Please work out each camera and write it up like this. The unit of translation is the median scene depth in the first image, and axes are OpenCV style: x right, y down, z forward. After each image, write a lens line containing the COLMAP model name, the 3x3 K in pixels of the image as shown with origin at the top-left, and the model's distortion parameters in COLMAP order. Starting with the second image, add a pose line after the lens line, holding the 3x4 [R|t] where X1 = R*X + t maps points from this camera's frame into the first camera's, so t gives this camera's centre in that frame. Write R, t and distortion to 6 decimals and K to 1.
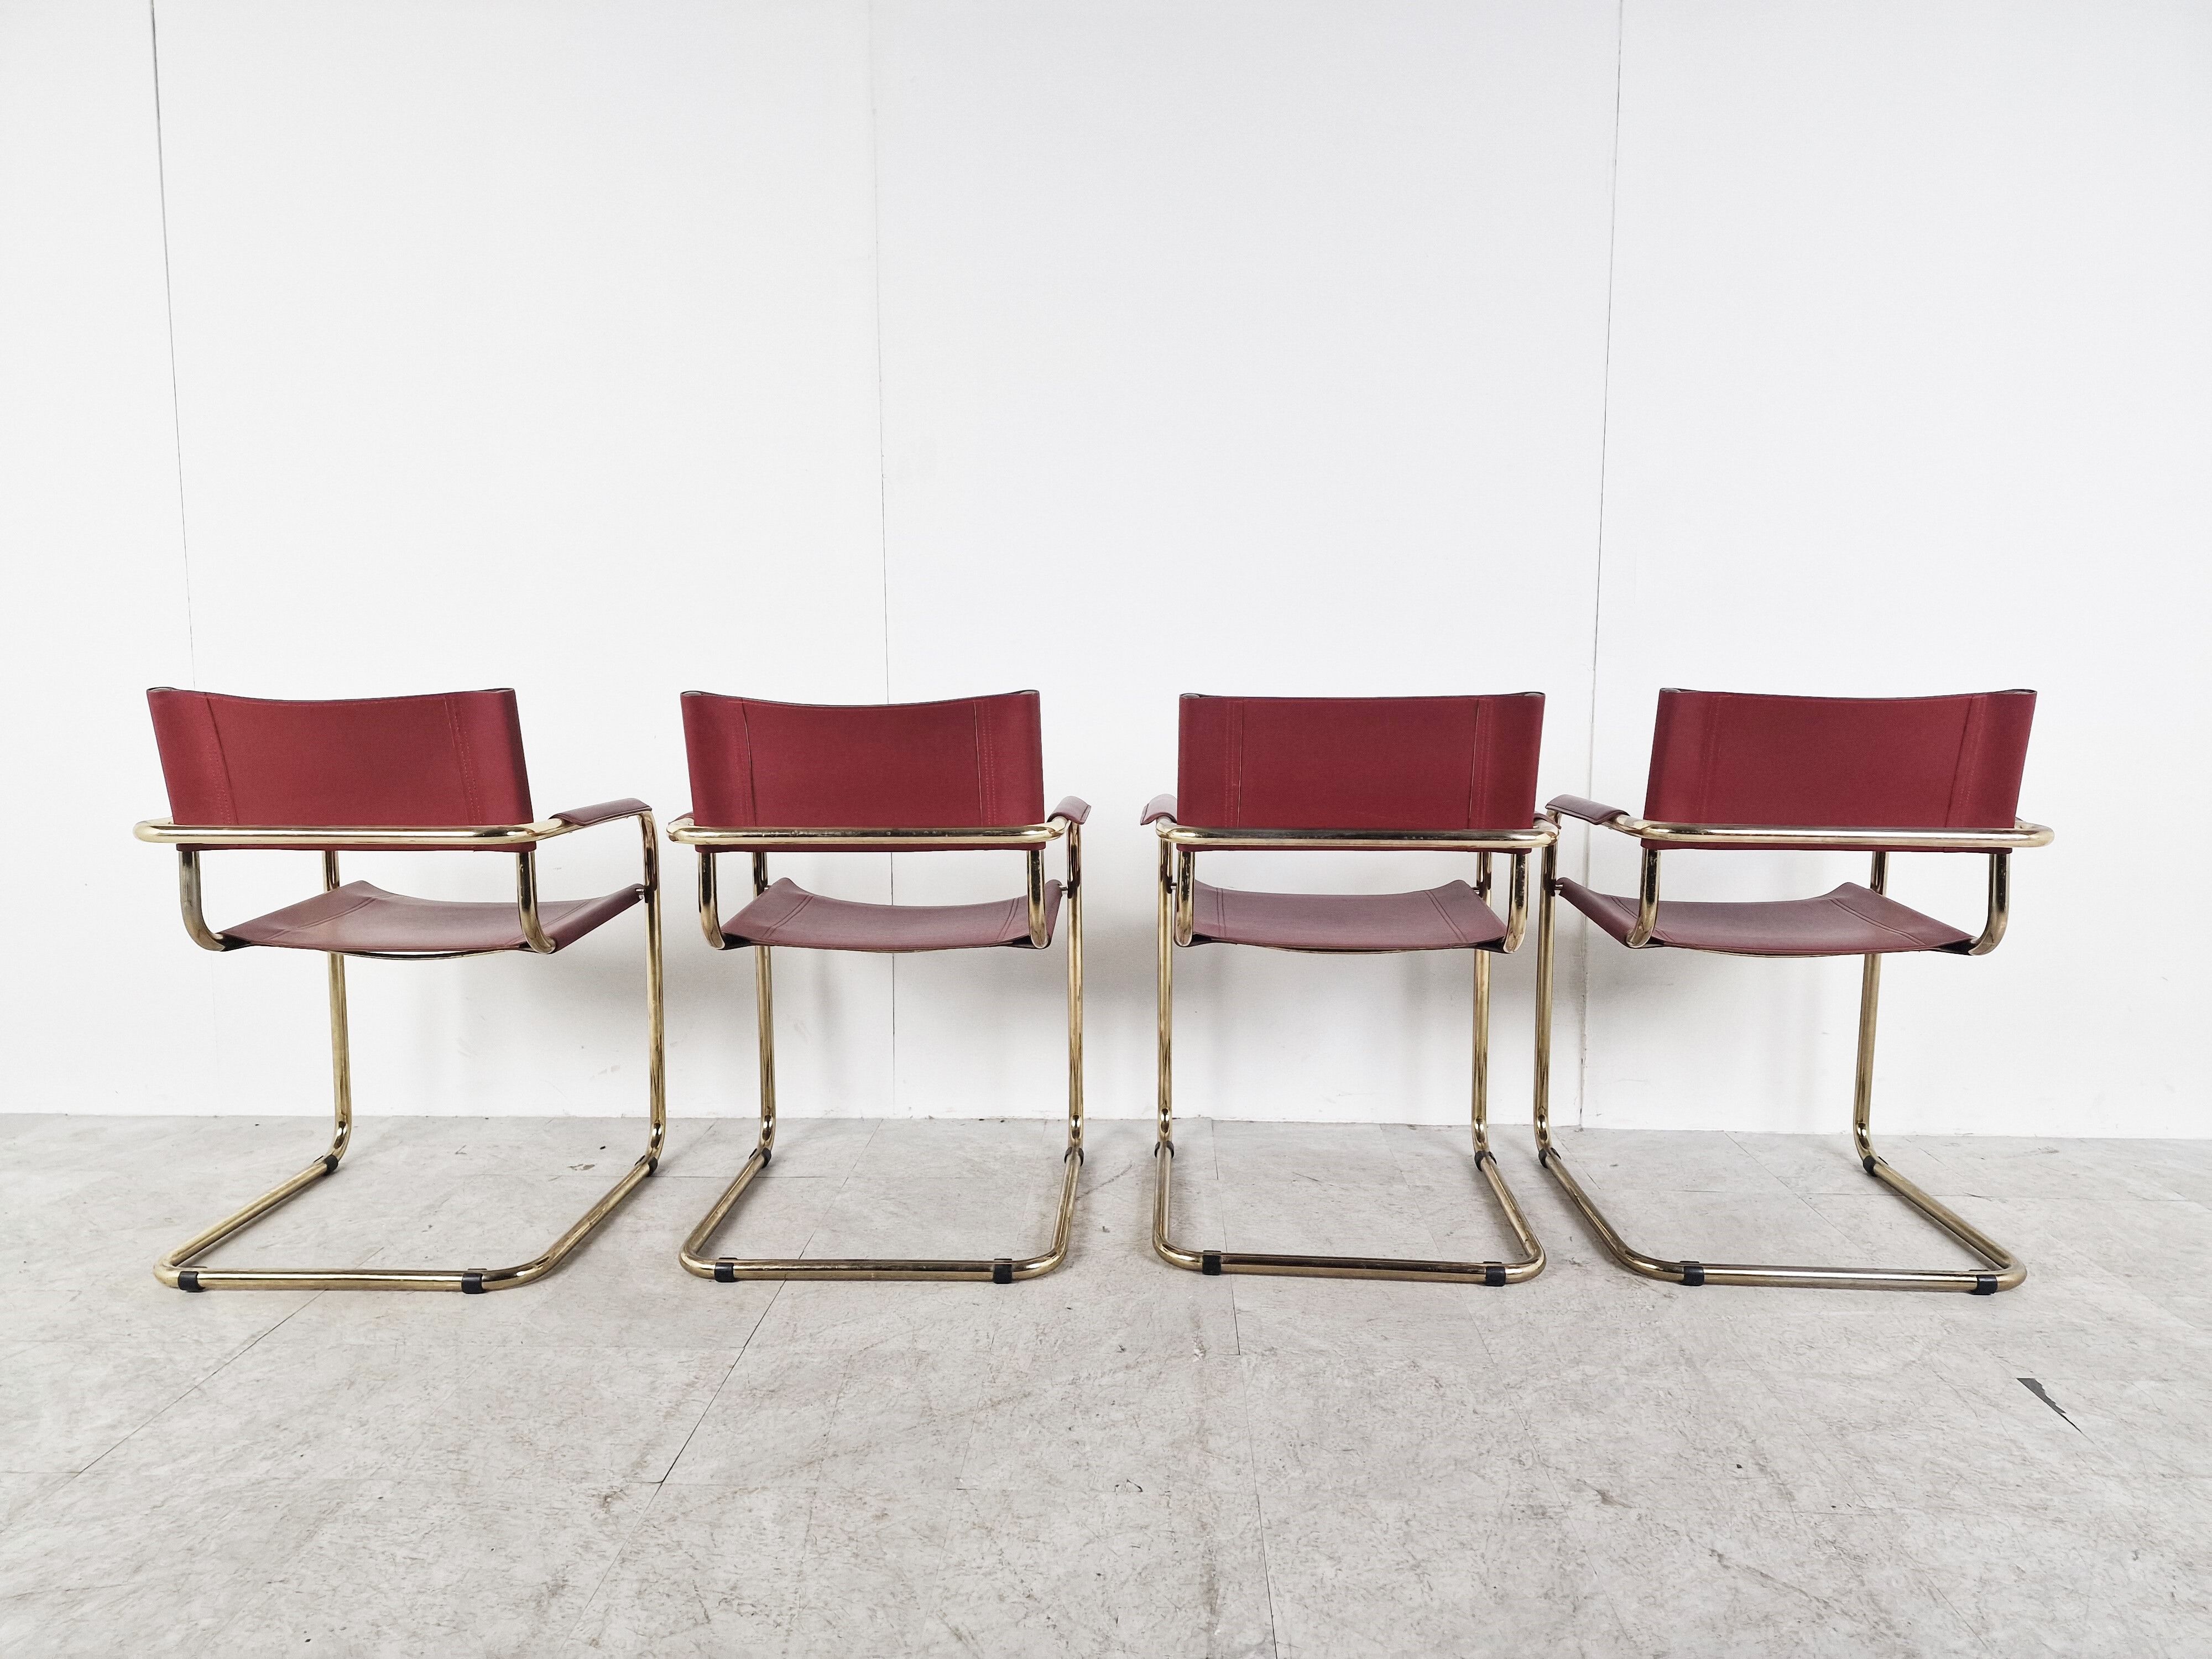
lens RADIAL K [[1483.9, 0, 1106.0], [0, 1483.9, 829.5], [0, 0, 1]] dist [0.053149, -0.049790]
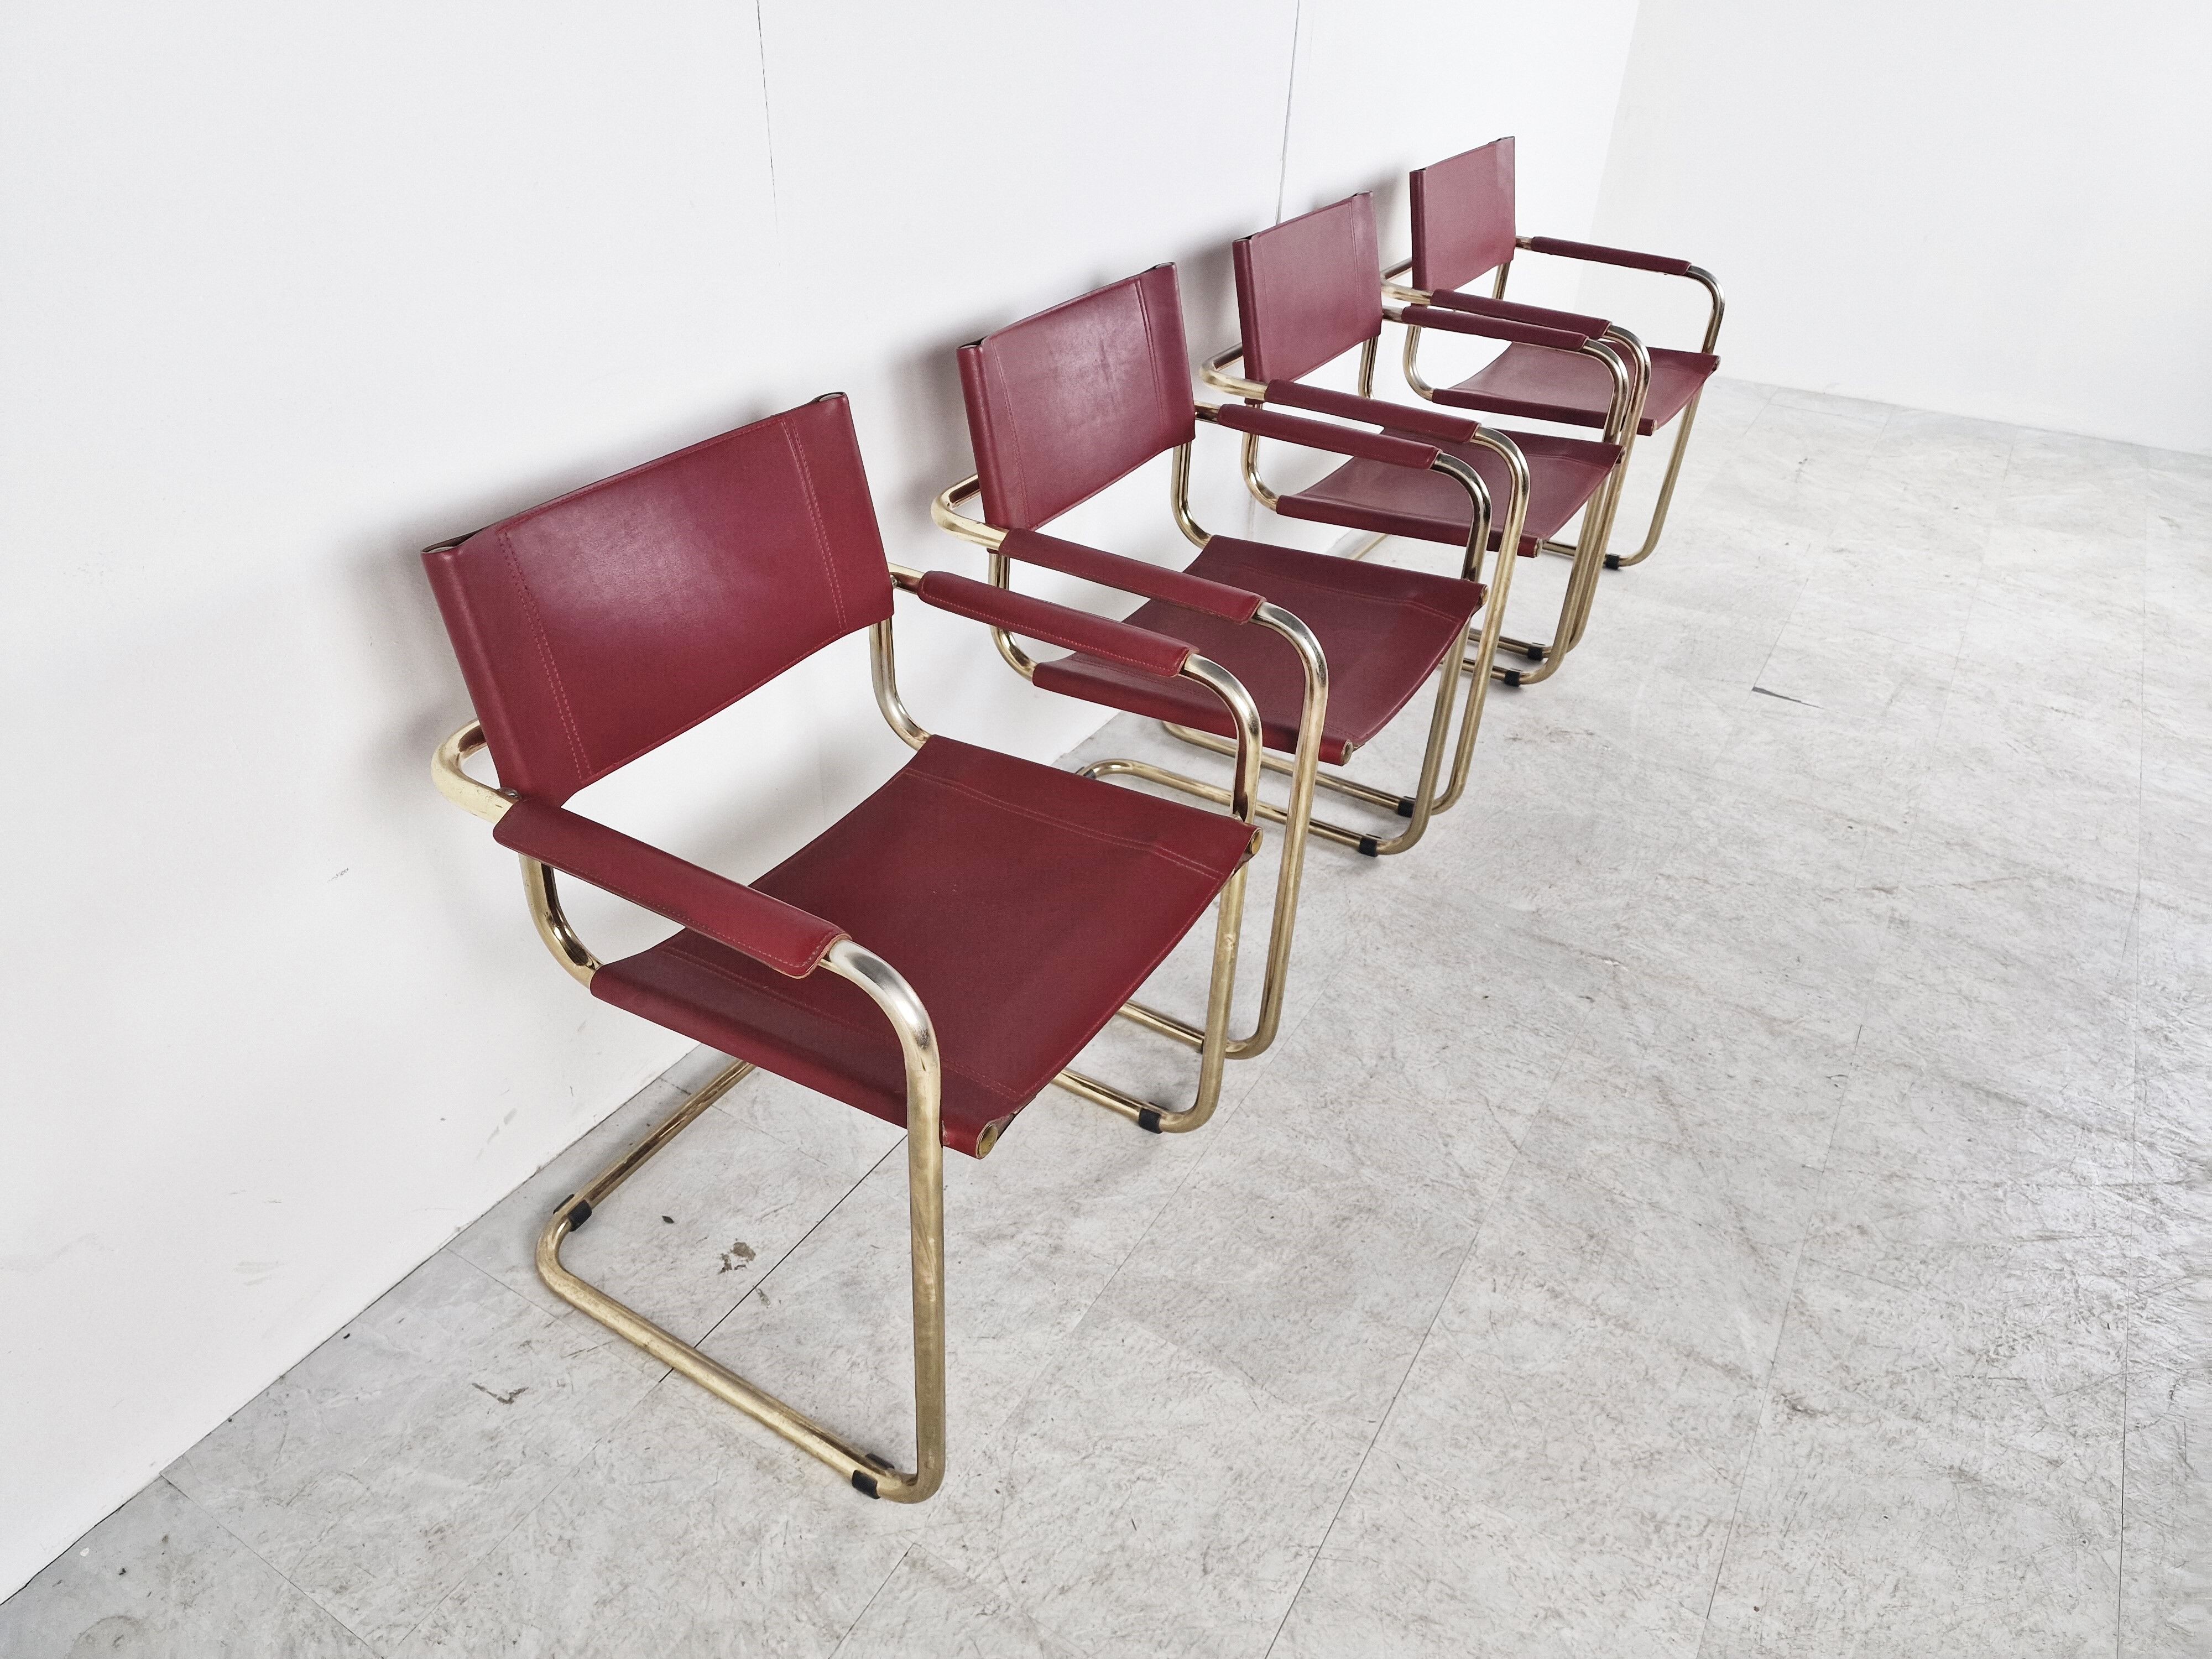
lens RADIAL K [[1482.7, 0, 1091.5], [0, 1482.7, 819.3], [0, 0, 1]] dist [0.054760, -0.052373]
pose [[0.484571, -0.465399, 0.740672, -1.032257], [0.065284, 0.863602, 0.499930, -0.372683], [-0.872313, -0.193897, 0.448859, 0.980302]]
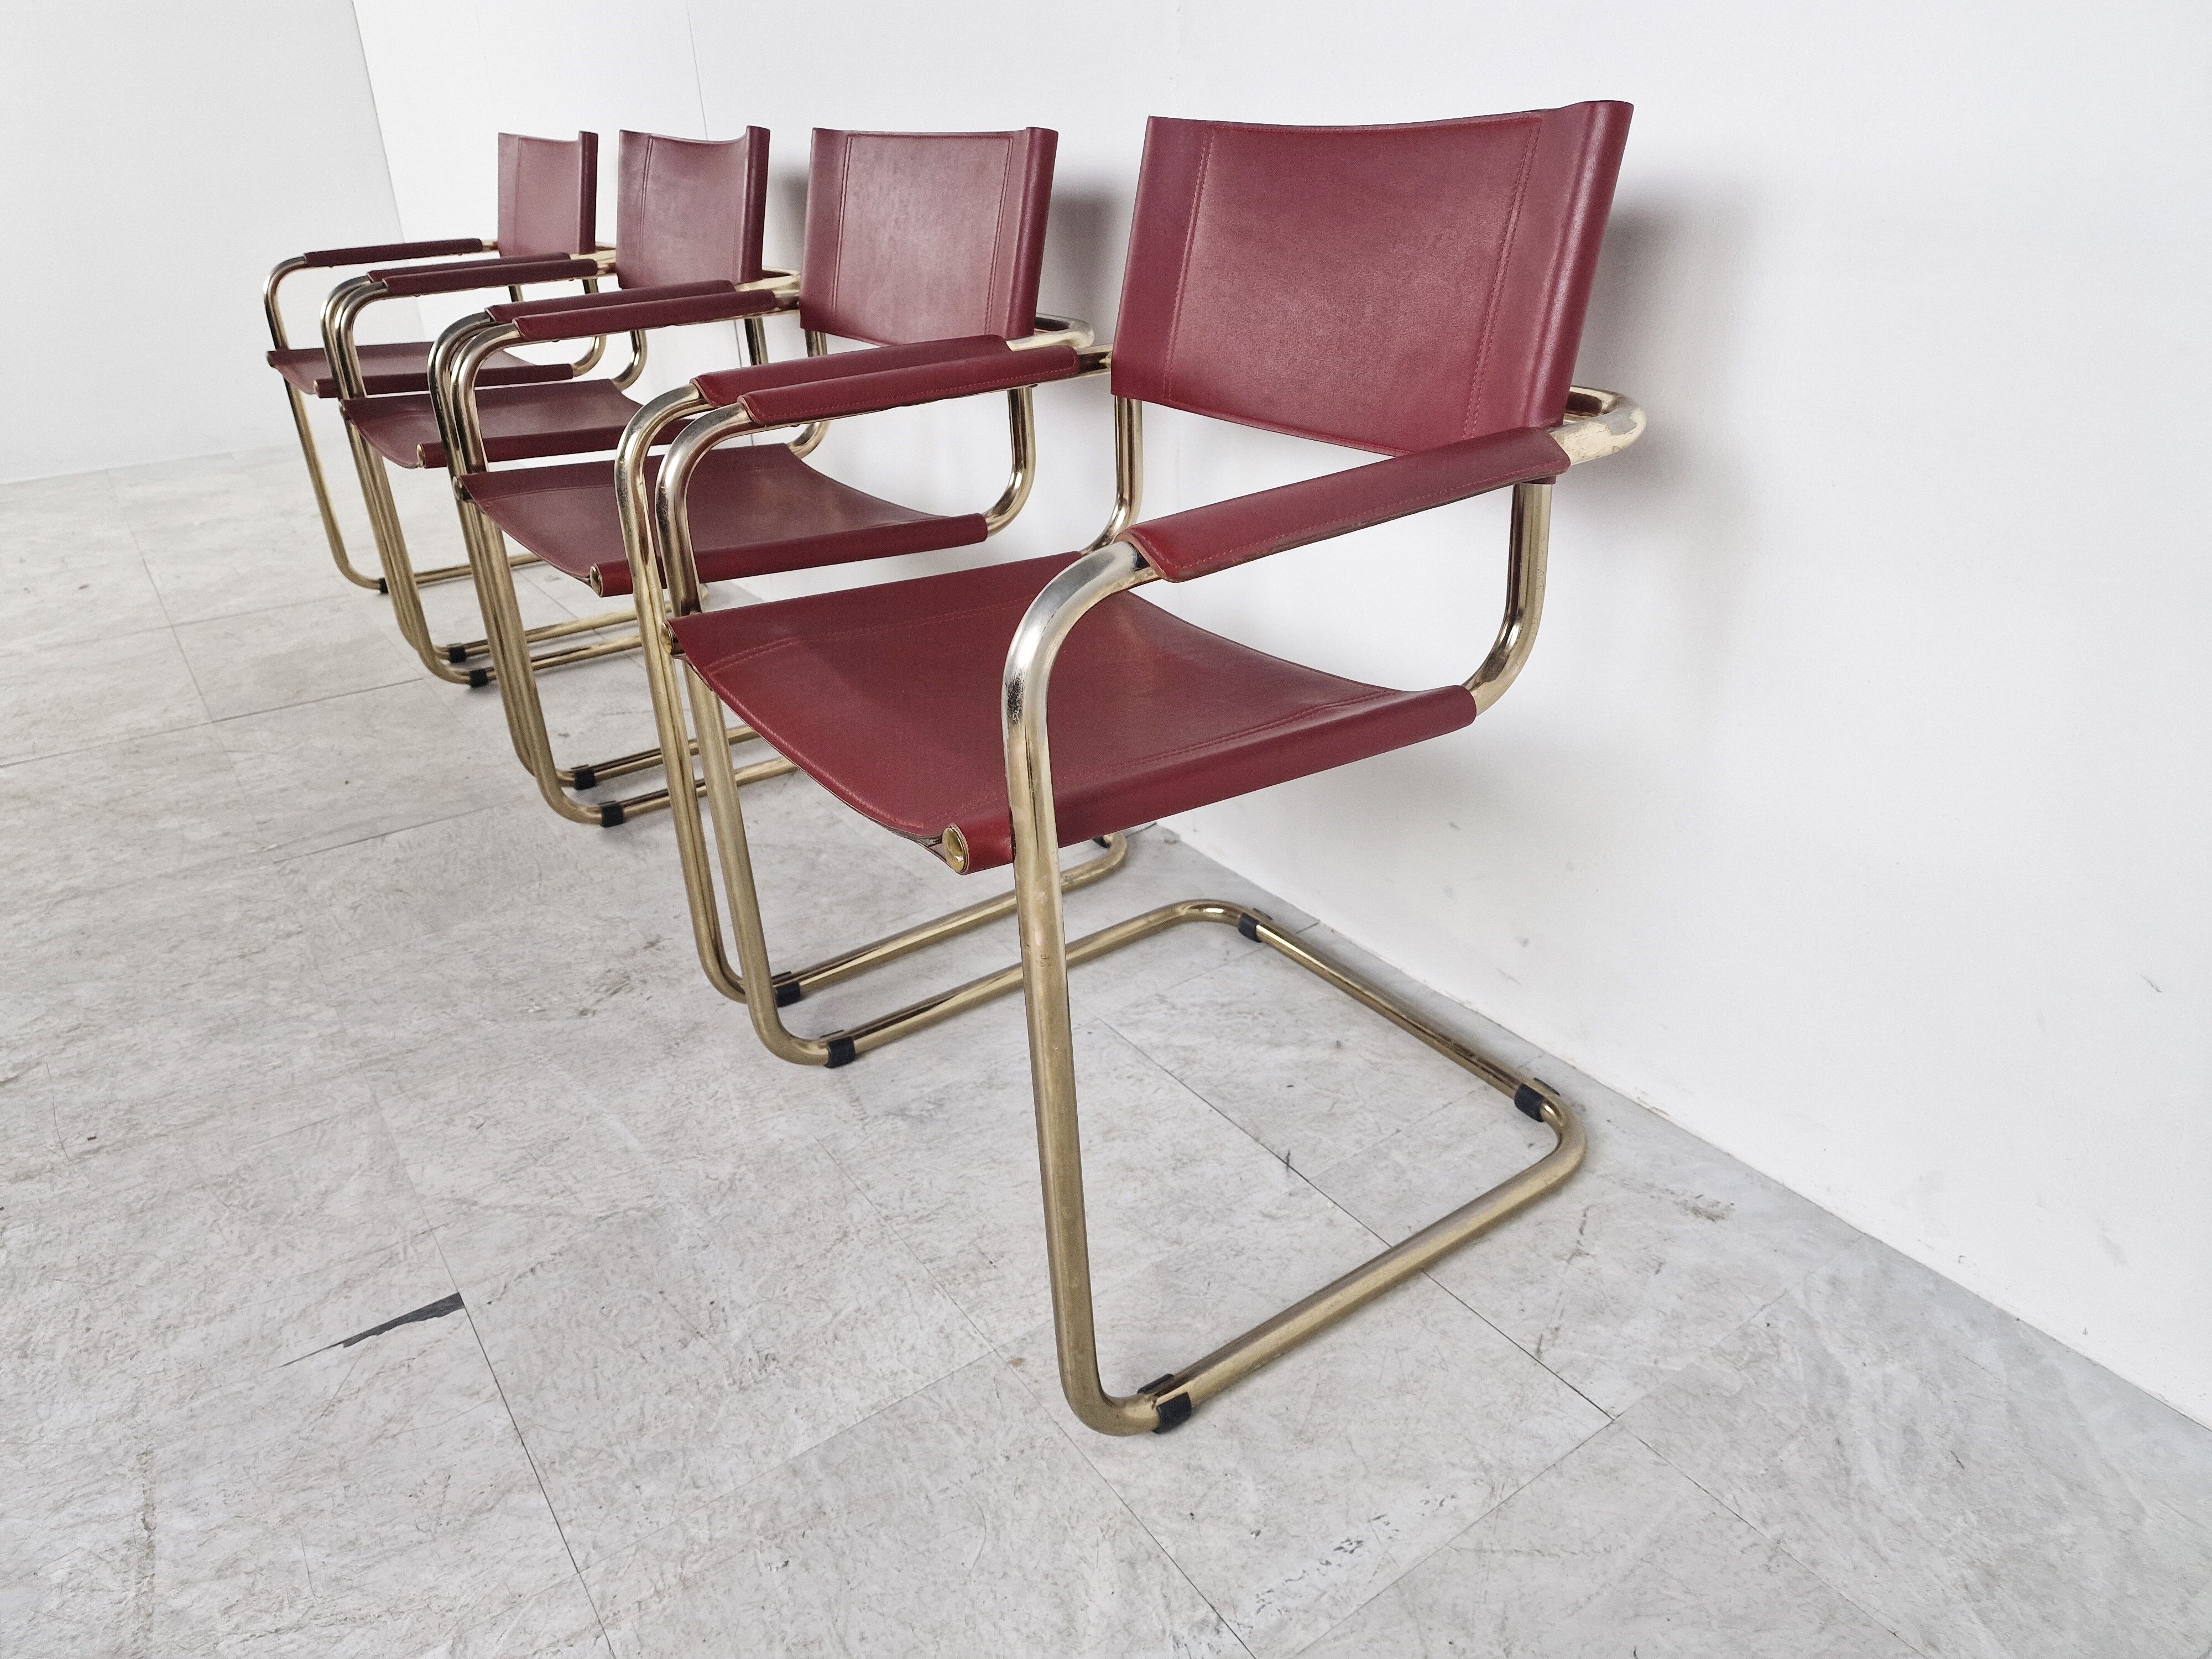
lens RADIAL K [[1510.3, 0, 1097.2], [0, 1510.3, 782.4], [0, 0, 1]] dist [0.055230, -0.055560]
pose [[0.595199, 0.308907, -0.741832, 1.341397], [-0.050635, 0.935743, 0.349028, -0.103769], [0.801981, -0.170178, 0.572595, 0.983411]]
